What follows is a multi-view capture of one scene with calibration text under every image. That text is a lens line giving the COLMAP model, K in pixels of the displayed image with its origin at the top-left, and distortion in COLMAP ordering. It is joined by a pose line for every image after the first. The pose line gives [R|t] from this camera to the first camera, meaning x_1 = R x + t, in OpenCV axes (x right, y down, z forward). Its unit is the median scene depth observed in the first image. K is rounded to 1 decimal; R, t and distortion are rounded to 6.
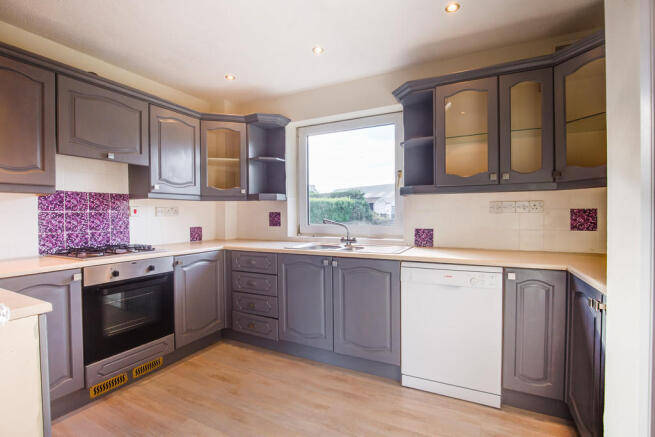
lens RADIAL K [[305.5, 0, 327.5], [0, 305.5, 218.5], [0, 0, 1]] dist [-0.031000, 0.000516]
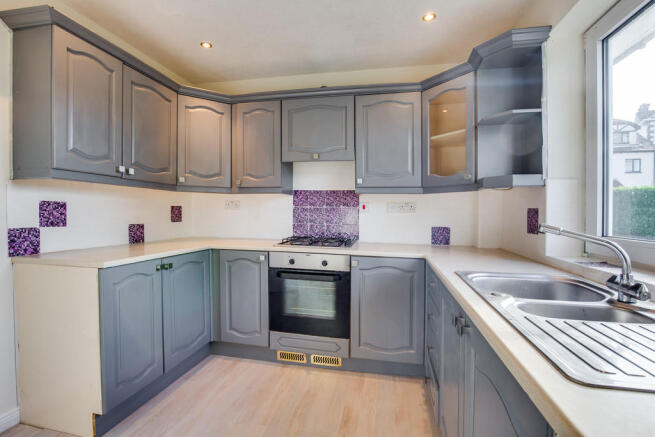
lens RADIAL K [[305.5, 0, 327.5], [0, 305.5, 218.5], [0, 0, 1]] dist [-0.031000, 0.000516]
pose [[0.261594, 0.032066, -0.964645, 0.351590], [-0.026540, 0.999309, 0.026021, -0.009283], [0.964813, 0.018794, 0.262264, 0.682789]]
